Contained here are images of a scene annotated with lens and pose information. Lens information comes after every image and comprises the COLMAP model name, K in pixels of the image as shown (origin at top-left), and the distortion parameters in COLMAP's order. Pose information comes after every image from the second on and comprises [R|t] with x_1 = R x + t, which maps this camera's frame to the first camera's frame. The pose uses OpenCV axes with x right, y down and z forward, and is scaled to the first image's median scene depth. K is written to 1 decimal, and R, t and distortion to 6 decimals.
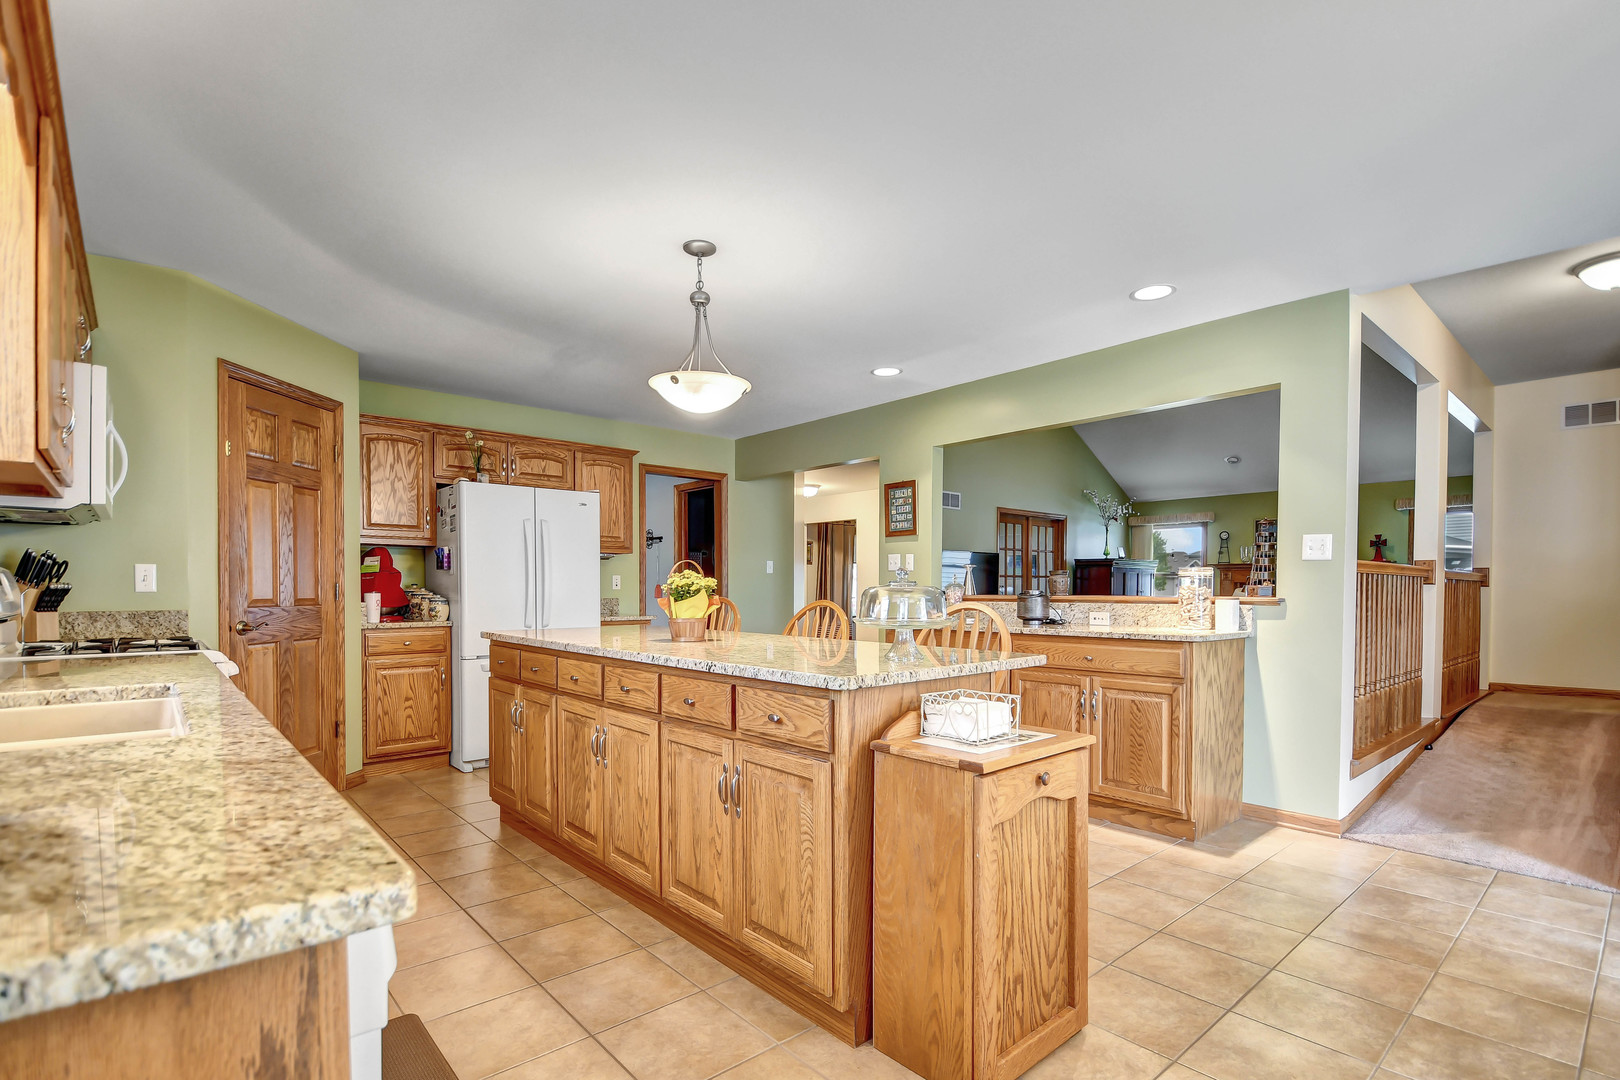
lens RADIAL K [[726.9, 0, 744.8], [0, 726.9, 602.6], [0, 0, 1]] dist [0.015973, -0.005612]
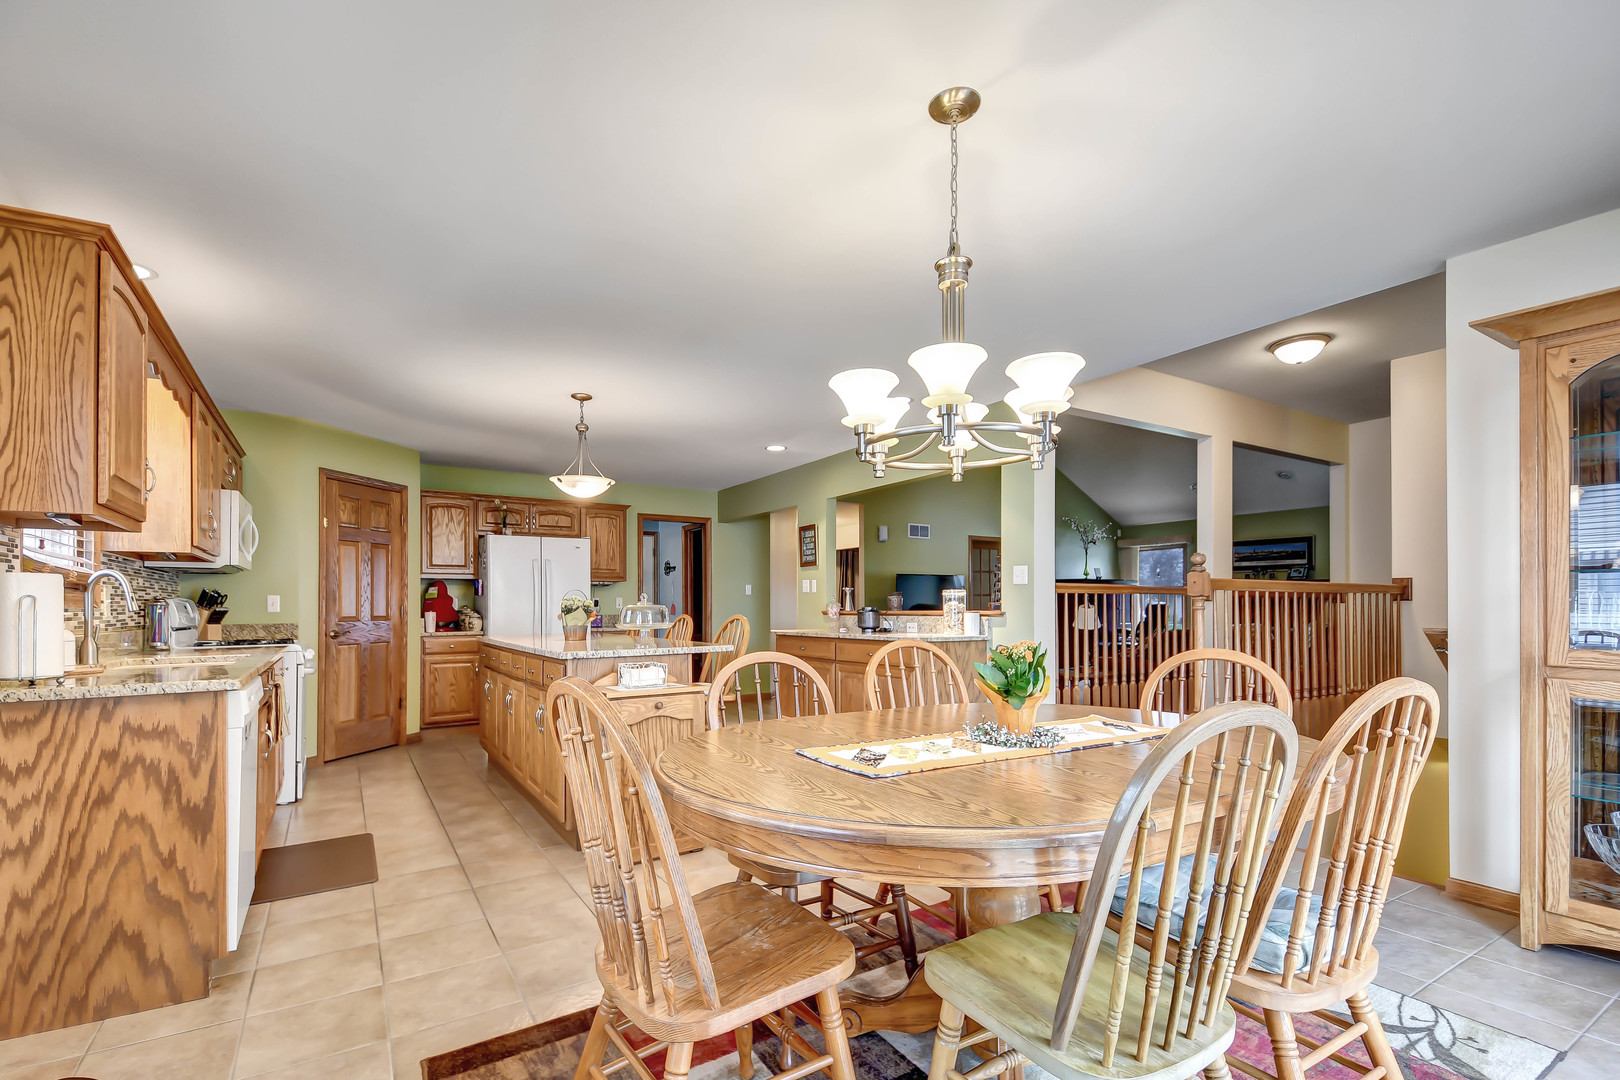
lens RADIAL K [[726.9, 0, 794.1], [0, 726.9, 603.1], [0, 0, 1]] dist [0.015973, -0.005612]
pose [[0.989454, -0.008738, -0.144581, 0.437811], [0.005027, 0.999649, -0.026014, 0.010419], [0.144757, 0.025013, 0.989151, -0.353558]]
